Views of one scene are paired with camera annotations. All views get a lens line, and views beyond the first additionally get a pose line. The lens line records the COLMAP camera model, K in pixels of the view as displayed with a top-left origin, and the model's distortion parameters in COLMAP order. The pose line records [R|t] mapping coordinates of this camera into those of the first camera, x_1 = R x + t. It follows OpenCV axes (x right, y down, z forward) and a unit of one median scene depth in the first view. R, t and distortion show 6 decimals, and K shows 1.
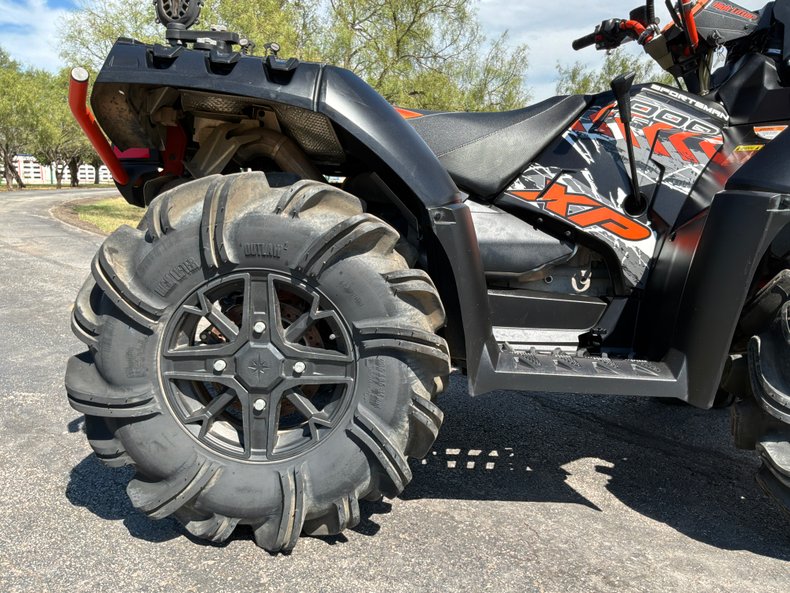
lens RADIAL K [[652.1, 0, 393.1], [0, 652.1, 297.8], [0, 0, 1]] dist [0.113388, -0.234025]
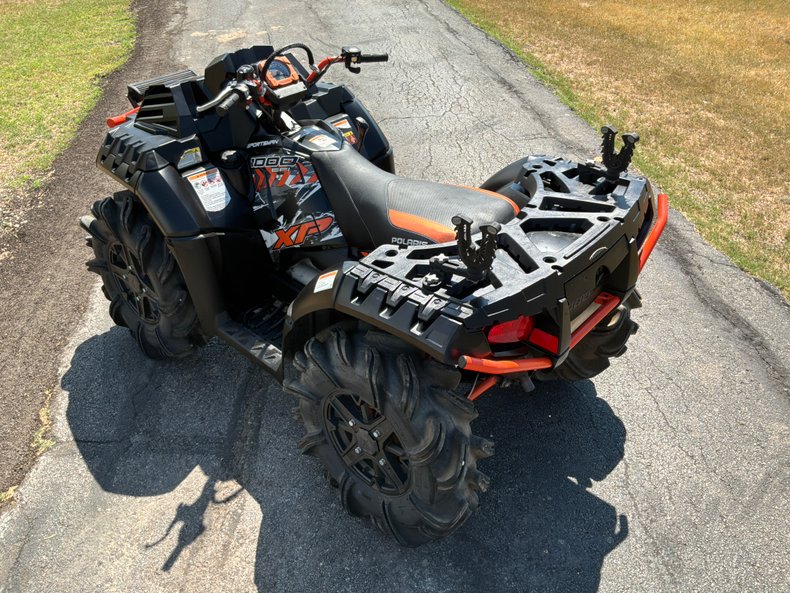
lens RADIAL K [[652.1, 0, 393.1], [0, 652.1, 297.8], [0, 0, 1]] dist [0.113388, -0.234025]
pose [[-0.758886, -0.412971, 0.503535, -0.730461], [0.074003, 0.713517, 0.696718, -1.145391], [-0.647006, 0.565993, -0.510917, 1.997950]]
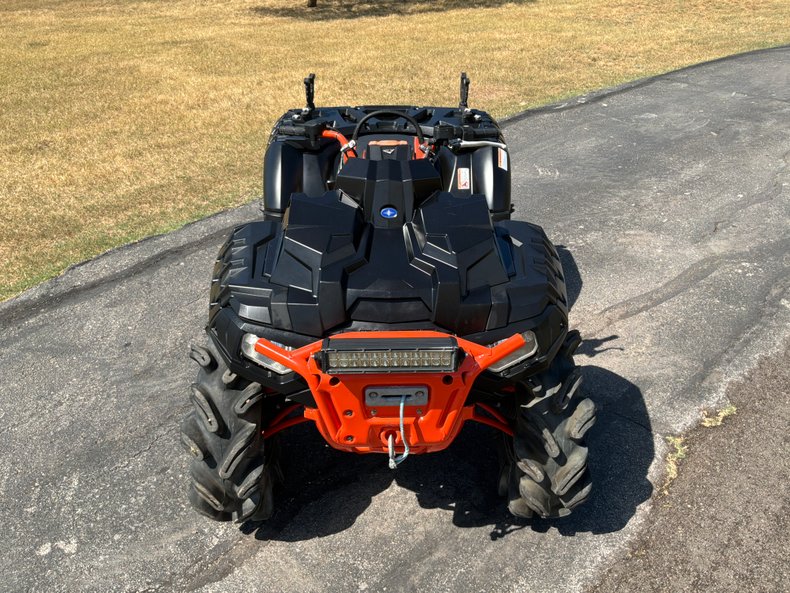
lens RADIAL K [[654.2, 0, 393.7], [0, 654.2, 297.3], [0, 0, 1]] dist [0.091152, -0.179688]
pose [[0.032204, 0.482436, -0.875339, 1.864200], [-0.162820, 0.866626, 0.471644, -0.852994], [0.986130, 0.127334, 0.106459, 0.978348]]
